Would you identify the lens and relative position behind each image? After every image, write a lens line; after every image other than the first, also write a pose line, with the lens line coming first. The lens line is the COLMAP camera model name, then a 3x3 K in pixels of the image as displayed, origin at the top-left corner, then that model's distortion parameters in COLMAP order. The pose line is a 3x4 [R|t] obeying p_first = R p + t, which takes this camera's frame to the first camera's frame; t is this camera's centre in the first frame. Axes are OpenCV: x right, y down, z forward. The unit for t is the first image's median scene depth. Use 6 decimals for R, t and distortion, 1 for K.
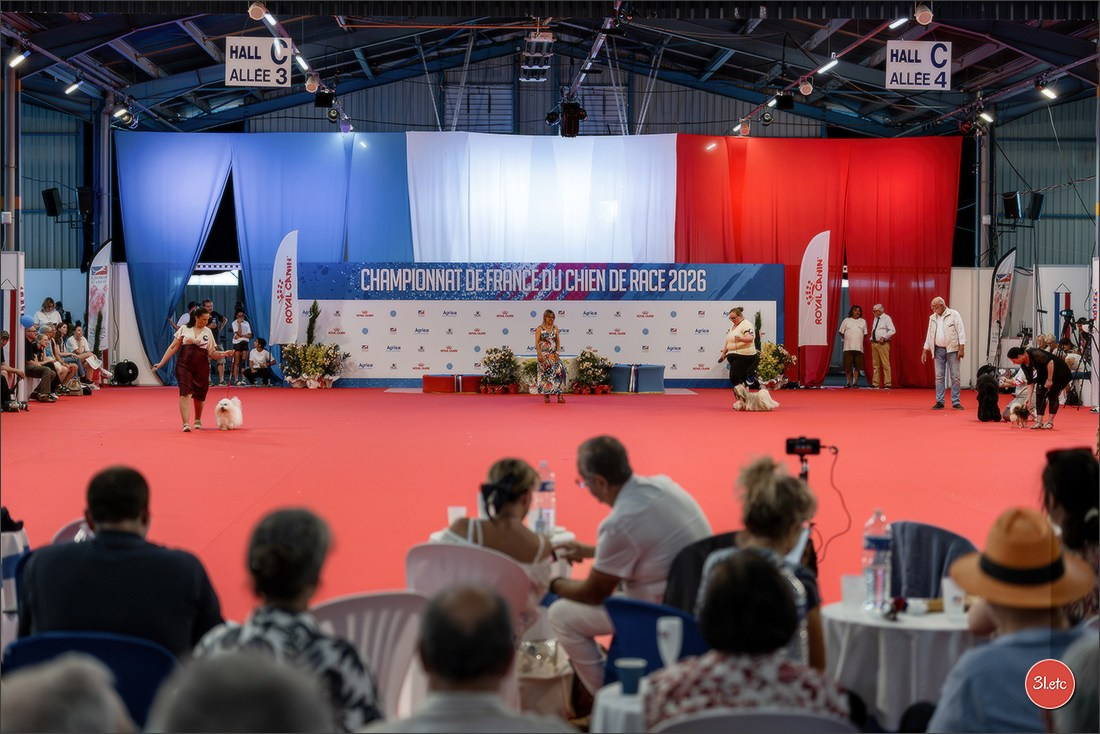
lens RADIAL K [[2405.2, 0, 550.0], [0, 2405.2, 367.0], [0, 0, 1]] dist [0.012057, -0.328396]
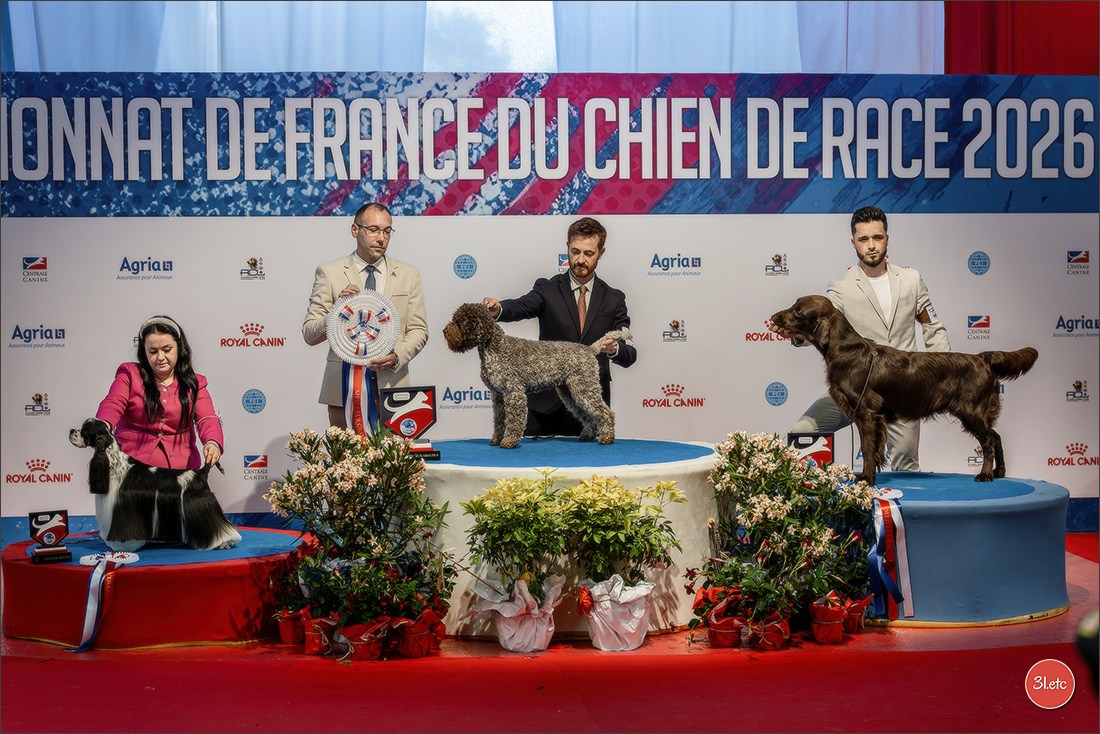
lens RADIAL K [[2405.2, 0, 550.0], [0, 2405.2, 367.0], [0, 0, 1]] dist [0.012057, -0.328396]
pose [[0.995782, -0.012290, 0.090926, -0.021801], [0.009430, 0.999449, 0.031824, -0.019322], [-0.091267, -0.030832, 0.995349, 0.734616]]
